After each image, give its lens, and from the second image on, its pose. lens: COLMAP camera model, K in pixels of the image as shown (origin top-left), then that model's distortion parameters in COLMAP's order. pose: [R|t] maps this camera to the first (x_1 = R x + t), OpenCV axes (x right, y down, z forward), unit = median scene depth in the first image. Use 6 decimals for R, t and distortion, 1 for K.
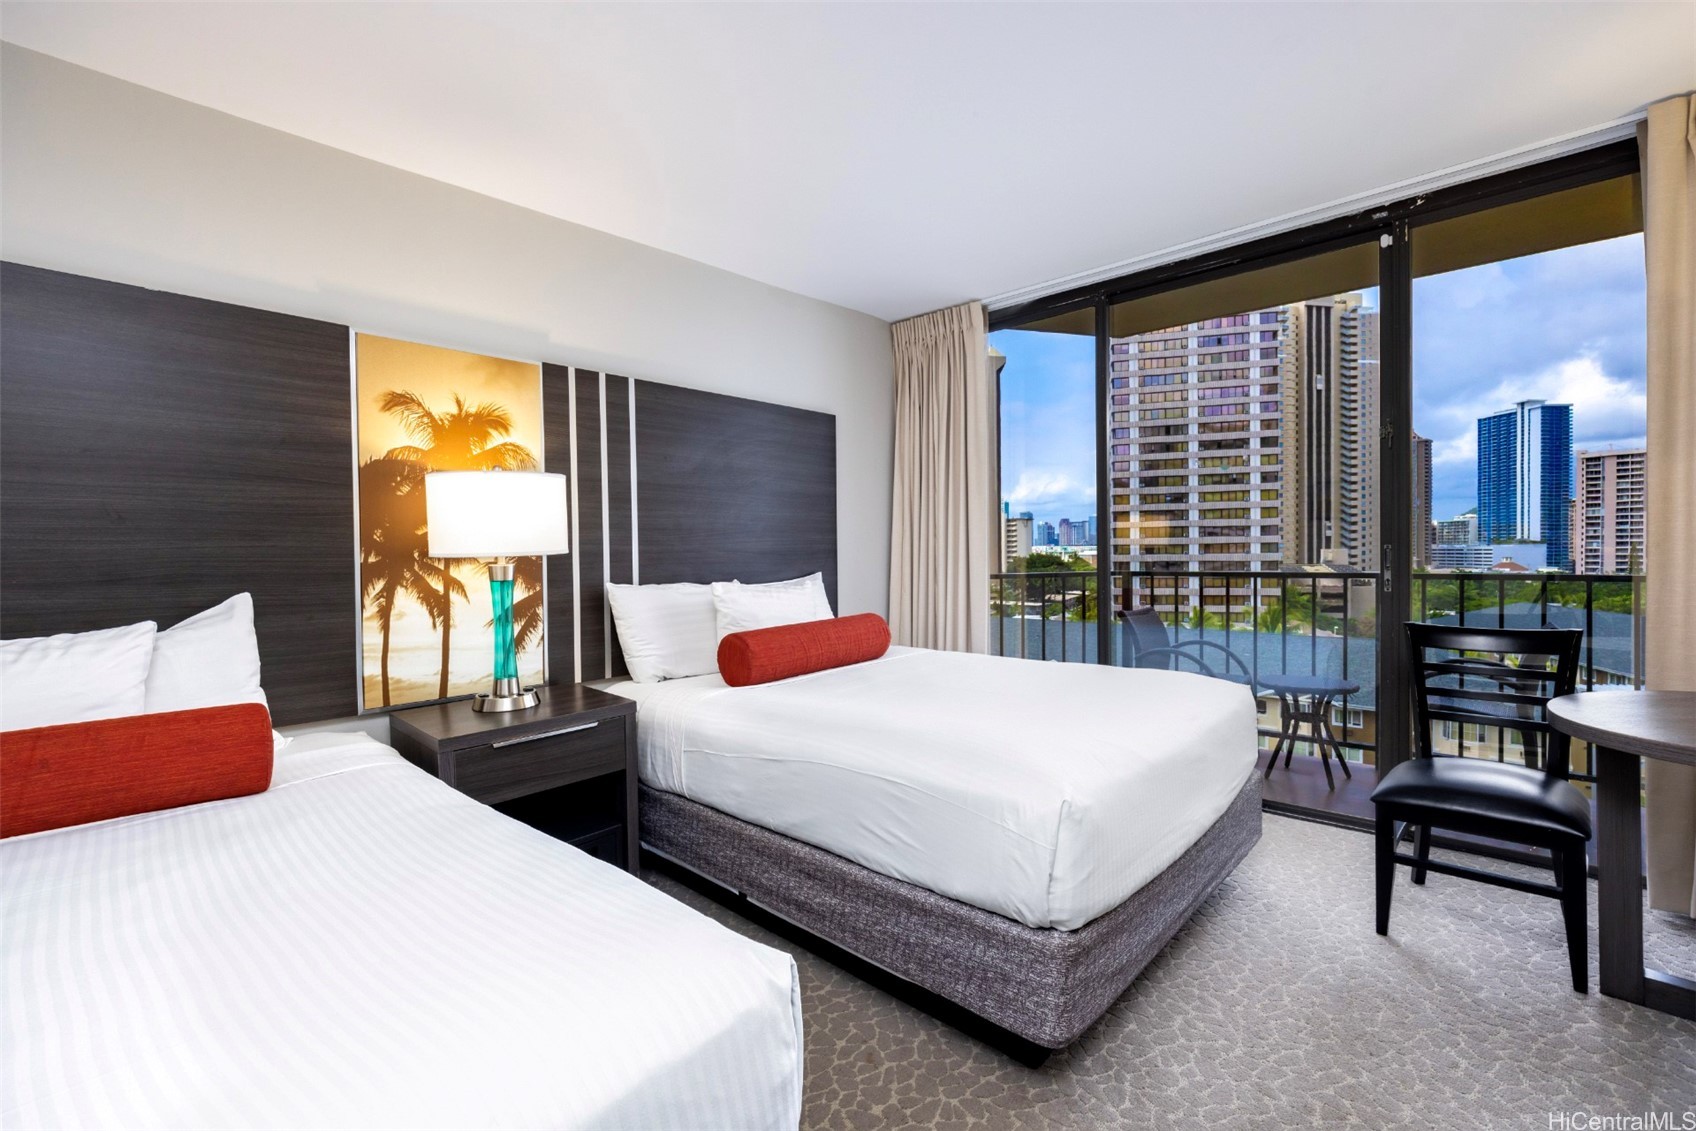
lens RADIAL K [[727.8, 0, 841.6], [0, 727.8, 572.6], [0, 0, 1]] dist [-0.012737, -0.000849]
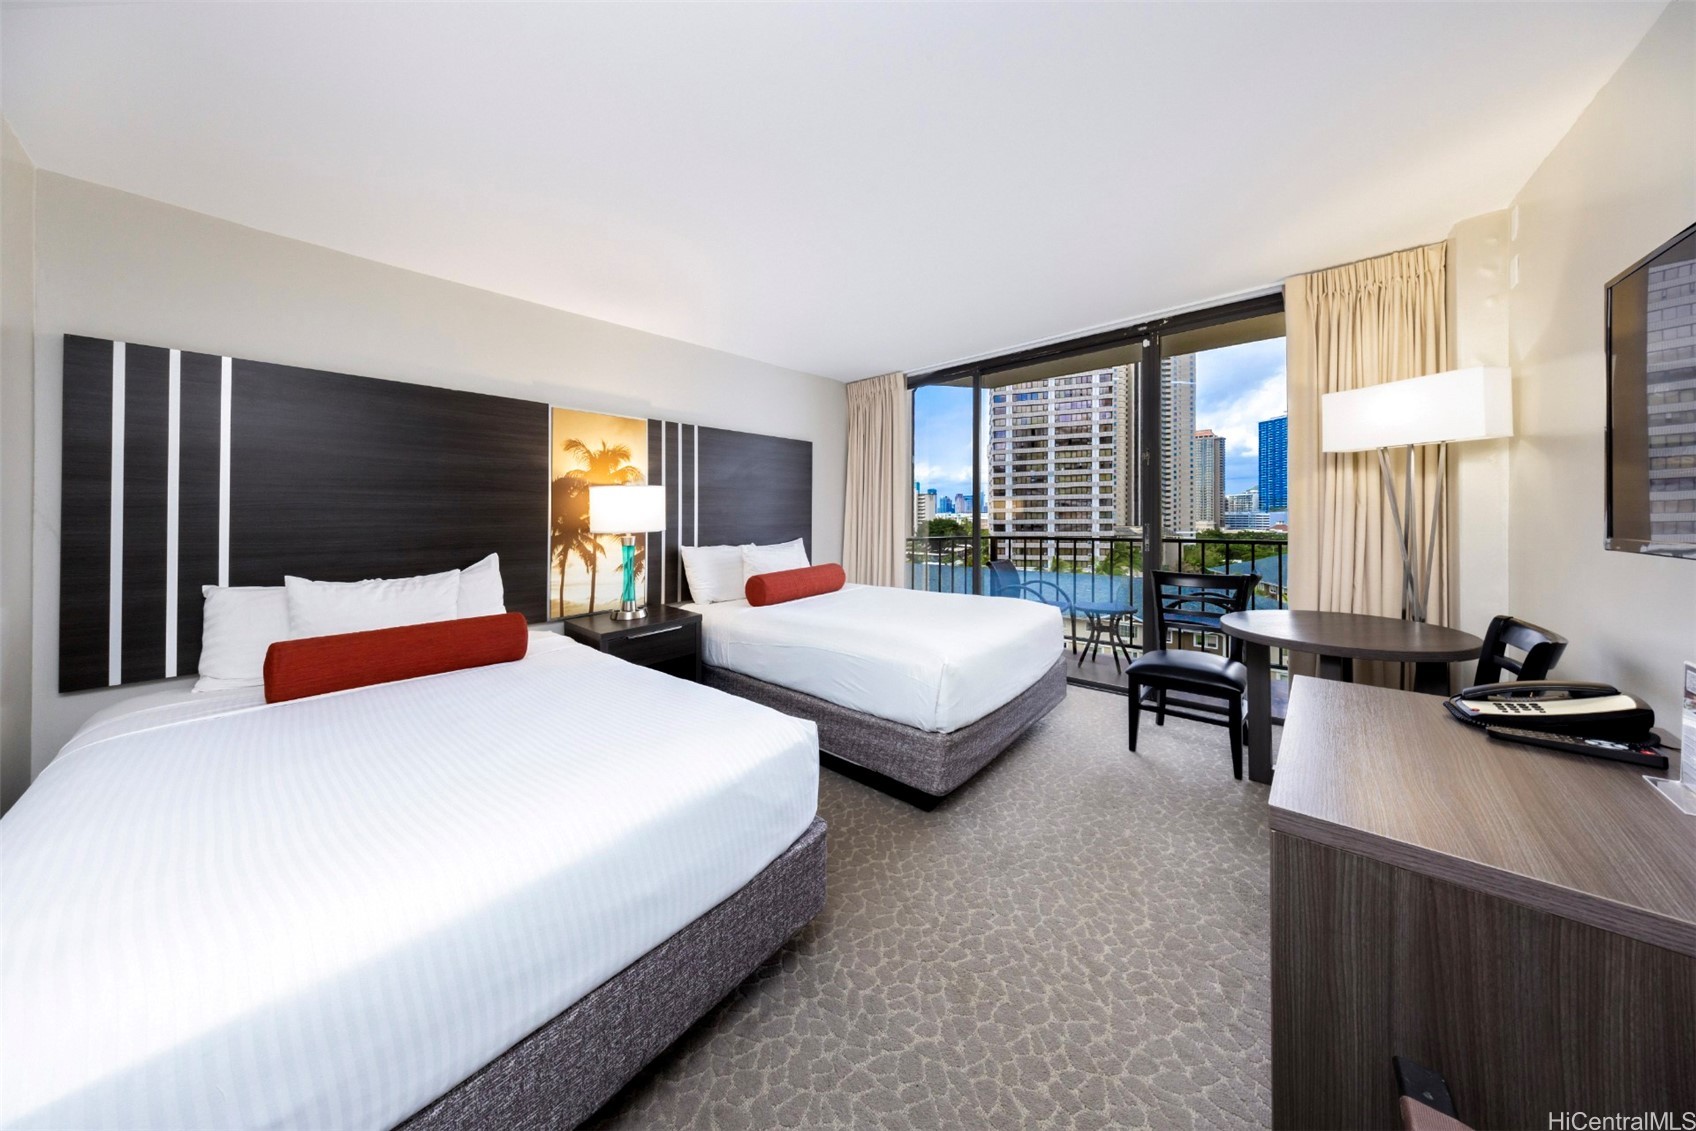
lens RADIAL K [[511.4, 0, 790.7], [0, 511.4, 546.3], [0, 0, 1]] dist [-0.002120, 0.000015]
pose [[0.999757, 0.002242, -0.021931, -0.043389], [-0.001582, 0.999547, 0.030069, -0.023378], [0.021988, -0.030027, 0.999307, -0.218307]]
